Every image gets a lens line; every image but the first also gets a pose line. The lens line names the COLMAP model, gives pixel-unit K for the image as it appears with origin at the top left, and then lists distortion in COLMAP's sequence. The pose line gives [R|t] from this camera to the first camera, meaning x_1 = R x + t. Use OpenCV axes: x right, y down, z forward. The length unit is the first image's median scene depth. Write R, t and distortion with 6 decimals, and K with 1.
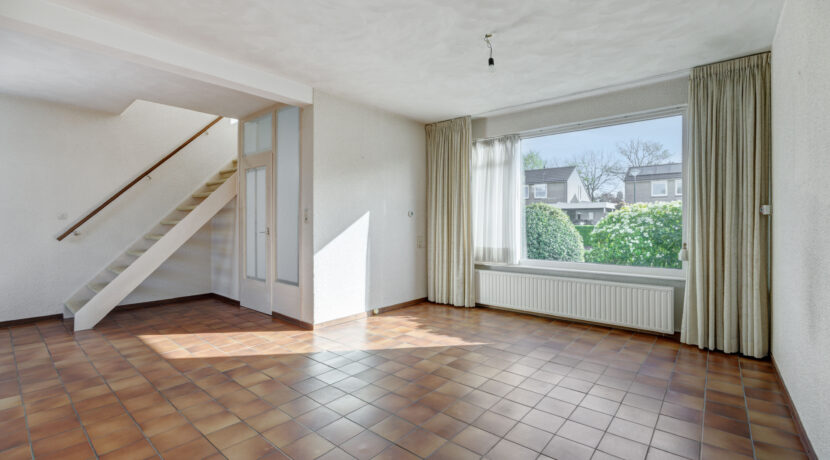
lens RADIAL K [[367.0, 0, 420.3], [0, 367.0, 225.3], [0, 0, 1]] dist [-0.000582, 0.000042]
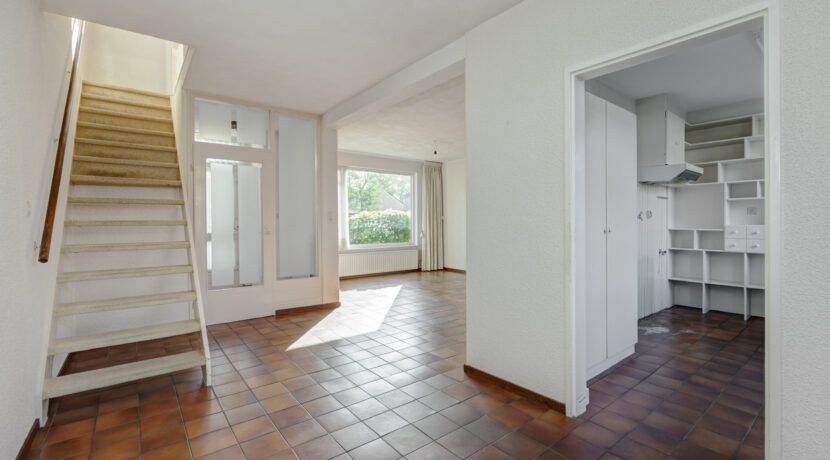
lens RADIAL K [[367.0, 0, 420.3], [0, 367.0, 225.3], [0, 0, 1]] dist [-0.000582, 0.000042]
pose [[0.204026, -0.011091, 0.978903, -1.647483], [0.005017, 0.999935, 0.010284, -0.011446], [-0.978953, 0.002813, 0.204068, 0.494512]]
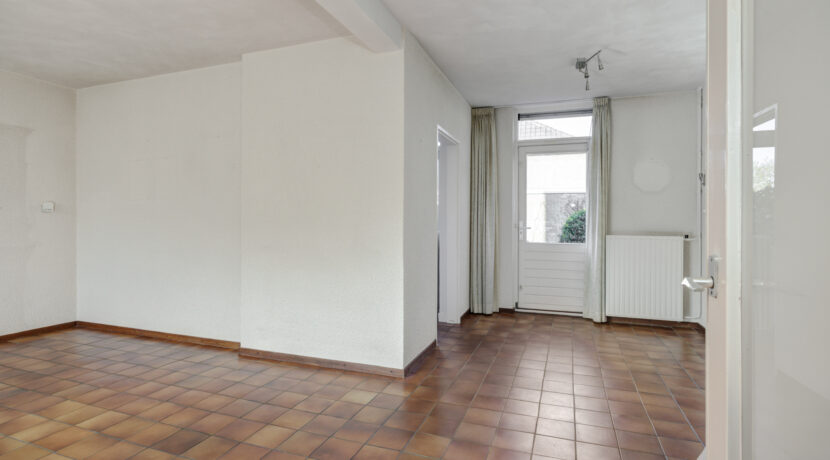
lens RADIAL K [[420.2, 0, 413.2], [0, 420.2, 218.1], [0, 0, 1]] dist [-0.001700, -0.000484]
pose [[-0.948624, -0.005251, -0.316363, -0.576480], [-0.003281, 0.999972, -0.006761, -0.004230], [0.316389, -0.005375, -0.948614, 1.372873]]
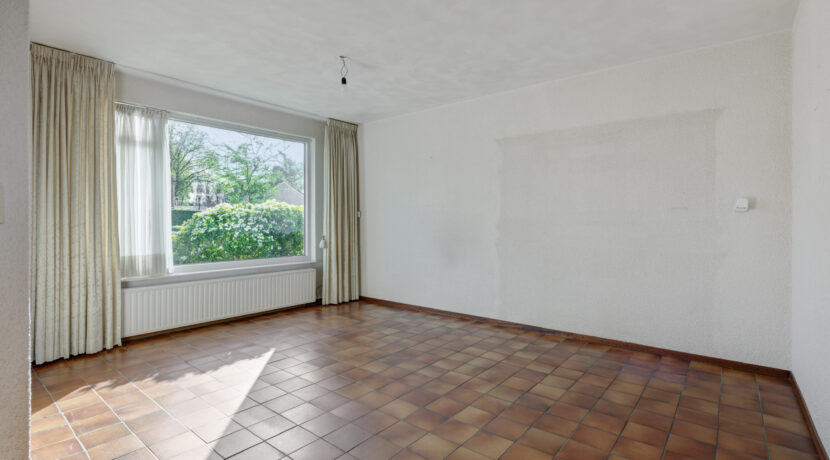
lens RADIAL K [[390.2, 0, 419.4], [0, 390.2, 218.6], [0, 0, 1]] dist [-0.002170, -0.000144]
pose [[-0.009521, 0.006431, 0.999934, -0.804271], [0.004207, 0.999971, -0.006392, -0.008207], [-0.999946, 0.004146, -0.009548, 0.615604]]
